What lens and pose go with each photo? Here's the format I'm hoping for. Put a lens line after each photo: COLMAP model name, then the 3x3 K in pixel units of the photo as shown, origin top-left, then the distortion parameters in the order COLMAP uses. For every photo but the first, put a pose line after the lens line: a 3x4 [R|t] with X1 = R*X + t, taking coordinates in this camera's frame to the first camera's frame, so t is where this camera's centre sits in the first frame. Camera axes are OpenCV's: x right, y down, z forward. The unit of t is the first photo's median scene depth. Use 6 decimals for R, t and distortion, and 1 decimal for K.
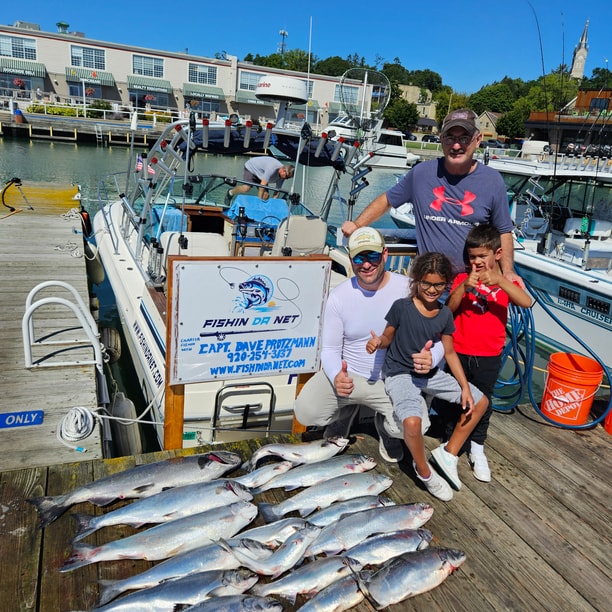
lens RADIAL K [[539.9, 0, 306.0], [0, 539.9, 306.0], [0, 0, 1]] dist [0.096544, -0.078078]
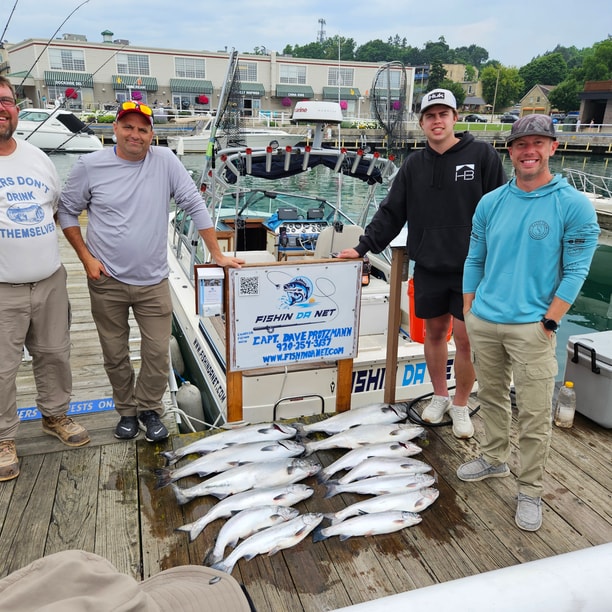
lens RADIAL K [[549.7, 0, 306.0], [0, 549.7, 306.0], [0, 0, 1]] dist [0.073868, -0.002660]
pose [[0.995021, -0.040648, -0.091000, 0.031046], [0.041993, 0.999034, 0.012911, -0.007673], [0.090387, -0.016668, 0.995767, -0.185188]]
